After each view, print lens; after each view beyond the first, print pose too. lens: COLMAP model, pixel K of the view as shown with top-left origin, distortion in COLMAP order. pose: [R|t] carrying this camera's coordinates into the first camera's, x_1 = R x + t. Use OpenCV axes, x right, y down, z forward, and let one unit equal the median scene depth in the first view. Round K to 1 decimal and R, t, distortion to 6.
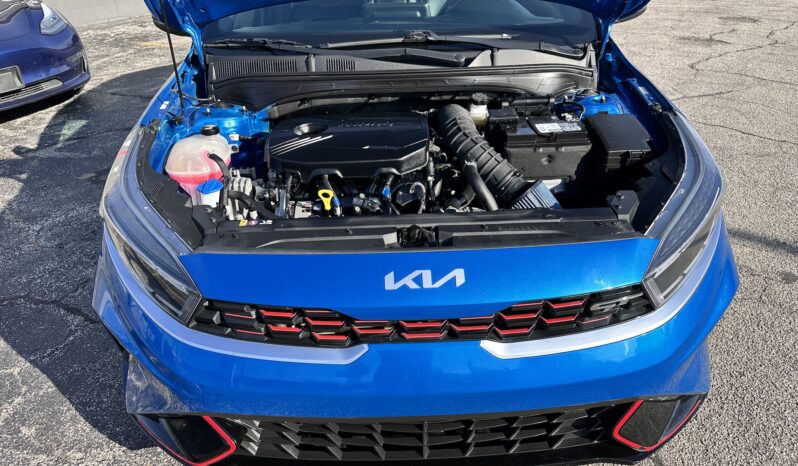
lens RADIAL K [[569.7, 0, 398.8], [0, 569.7, 222.0], [0, 0, 1]] dist [-0.004957, -0.006305]
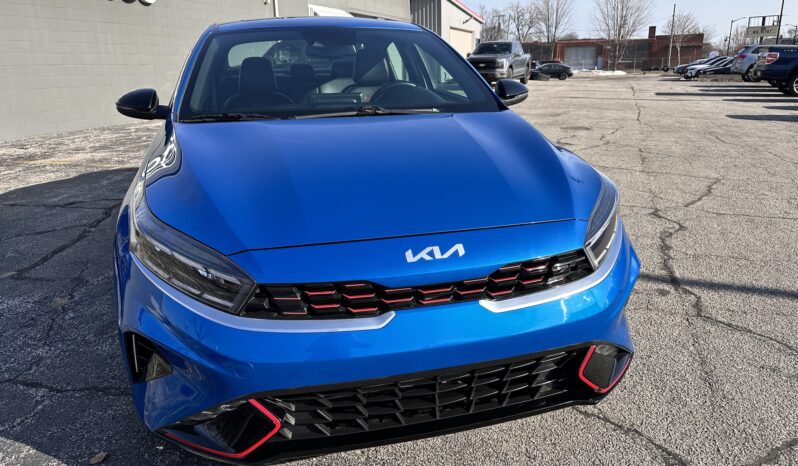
lens RADIAL K [[569.7, 0, 398.8], [0, 569.7, 222.0], [0, 0, 1]] dist [-0.004957, -0.006305]
pose [[0.973367, -0.055209, 0.222507, -0.287411], [0.101443, 0.974103, -0.202070, 0.254992], [-0.205588, 0.219260, 0.953760, -0.220107]]
